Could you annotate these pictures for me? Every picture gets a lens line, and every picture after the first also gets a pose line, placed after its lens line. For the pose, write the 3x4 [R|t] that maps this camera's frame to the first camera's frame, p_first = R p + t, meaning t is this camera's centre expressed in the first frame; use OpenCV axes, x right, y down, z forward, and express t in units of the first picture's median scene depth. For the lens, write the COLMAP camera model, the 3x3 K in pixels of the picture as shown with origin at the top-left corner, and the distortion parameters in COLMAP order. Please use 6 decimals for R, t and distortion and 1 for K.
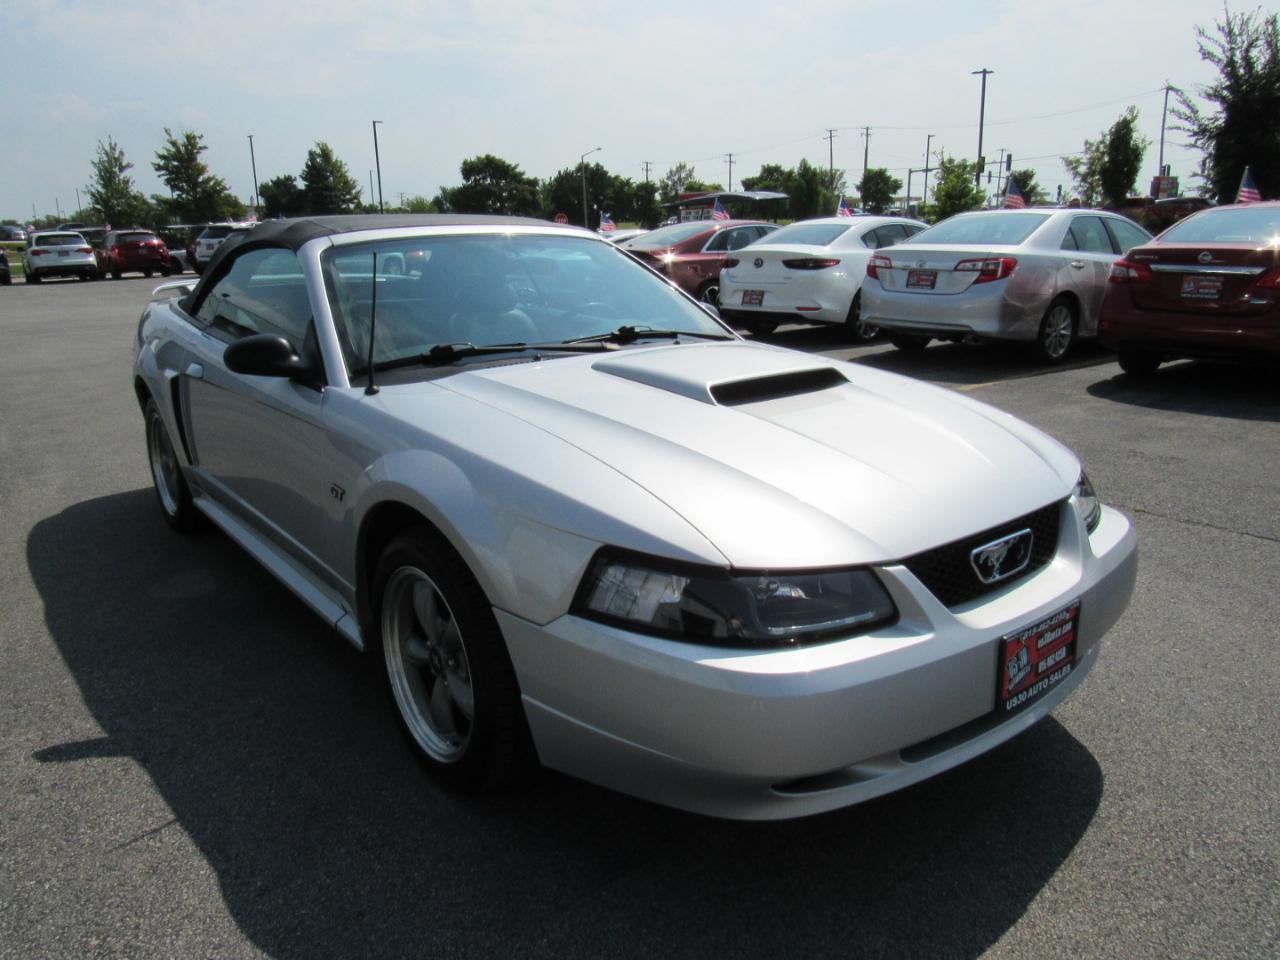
lens RADIAL K [[904.3, 0, 615.4], [0, 904.3, 464.3], [0, 0, 1]] dist [-0.025567, 0.007825]
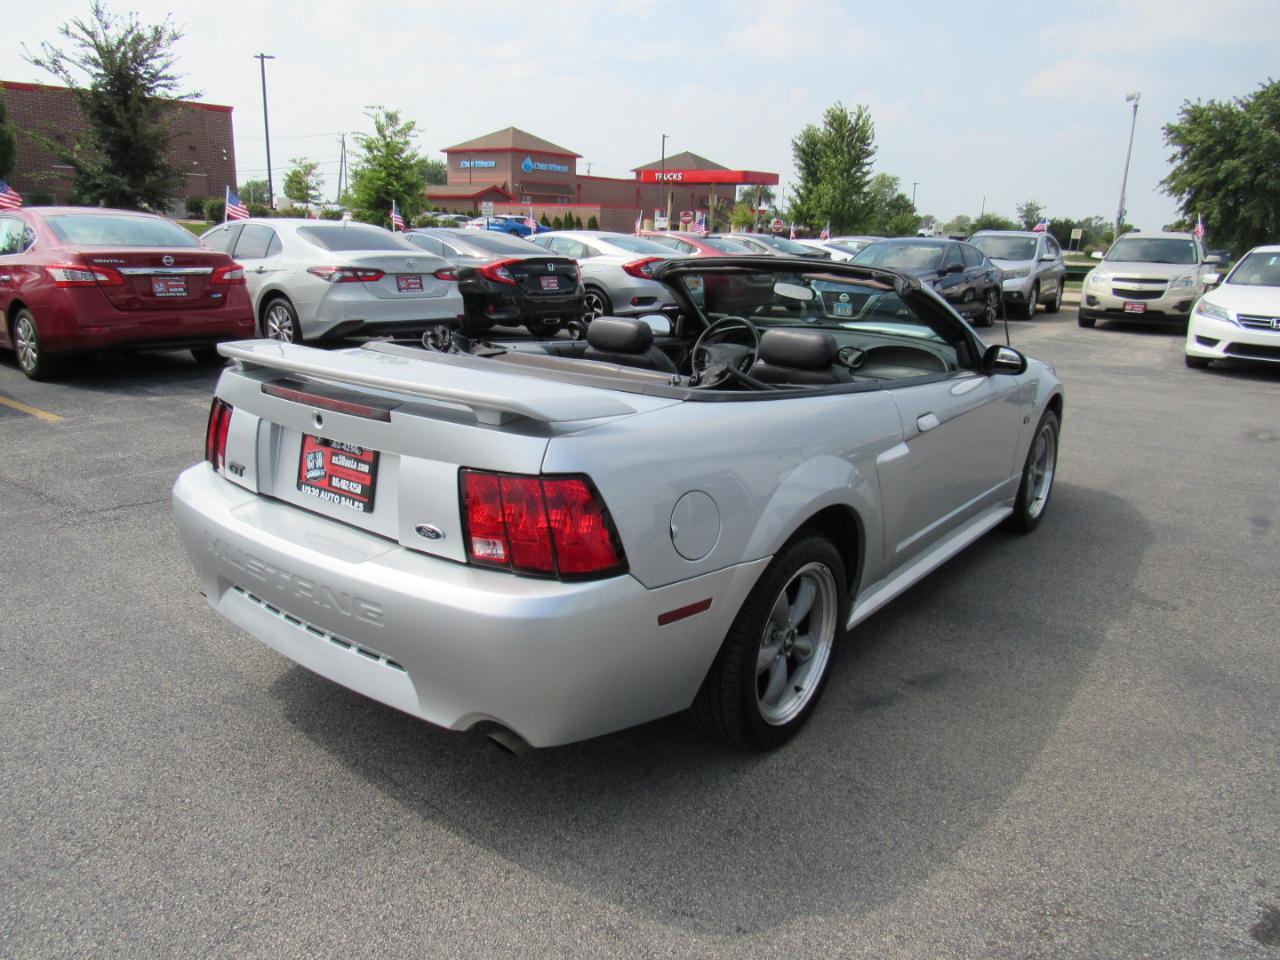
lens RADIAL K [[904.3, 0, 630.5], [0, 904.3, 478.7], [0, 0, 1]] dist [-0.025567, 0.007825]
pose [[-0.232789, -0.244637, 0.941256, -0.616494], [0.211075, 0.932066, 0.294451, -0.184264], [-0.949345, 0.267220, -0.165338, 0.703962]]
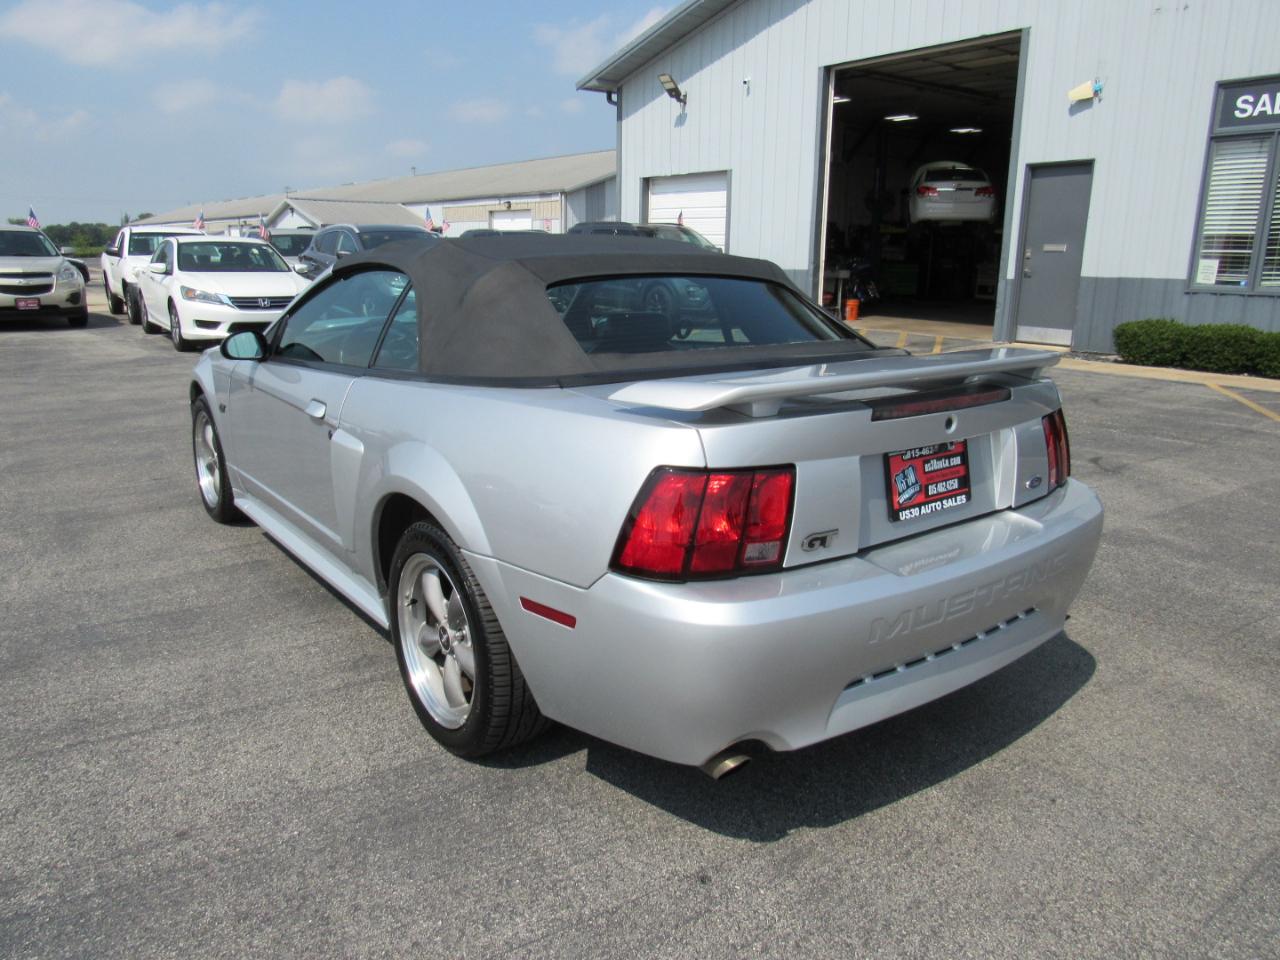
lens RADIAL K [[904.3, 0, 637.2], [0, 904.3, 479.5], [0, 0, 1]] dist [-0.025567, 0.007825]
pose [[-0.999721, -0.004774, 0.023143, -0.185658], [0.006547, 0.885091, 0.465371, -0.256688], [-0.022706, 0.465393, -0.884813, 1.027399]]
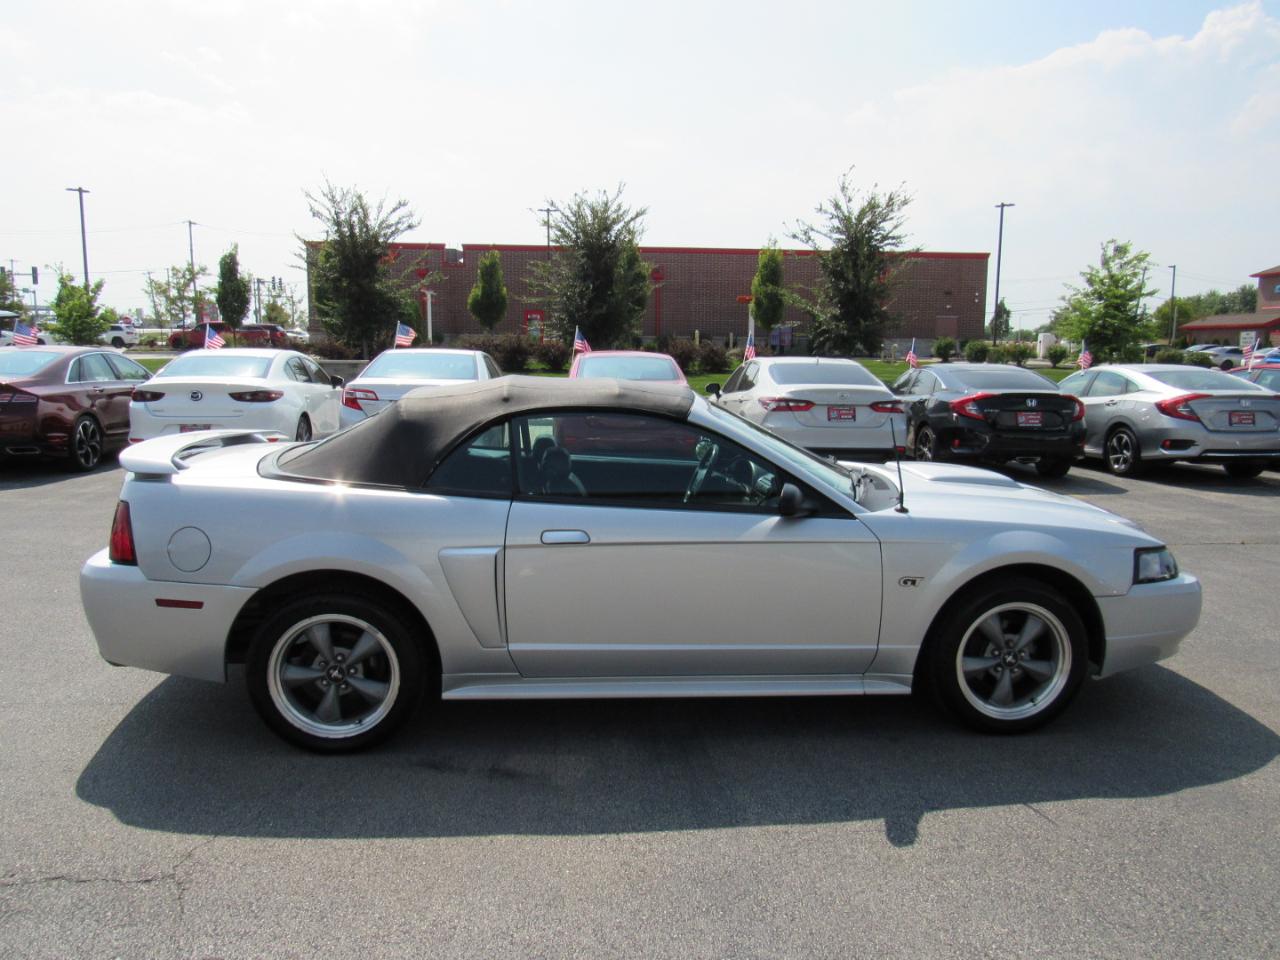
lens RADIAL K [[904.3, 0, 626.2], [0, 904.3, 470.5], [0, 0, 1]] dist [-0.025567, 0.007825]
pose [[0.554346, -0.083612, 0.828076, -0.601962], [0.182056, 0.983028, -0.022617, -0.066832], [-0.812130, 0.163294, 0.560160, 0.184792]]
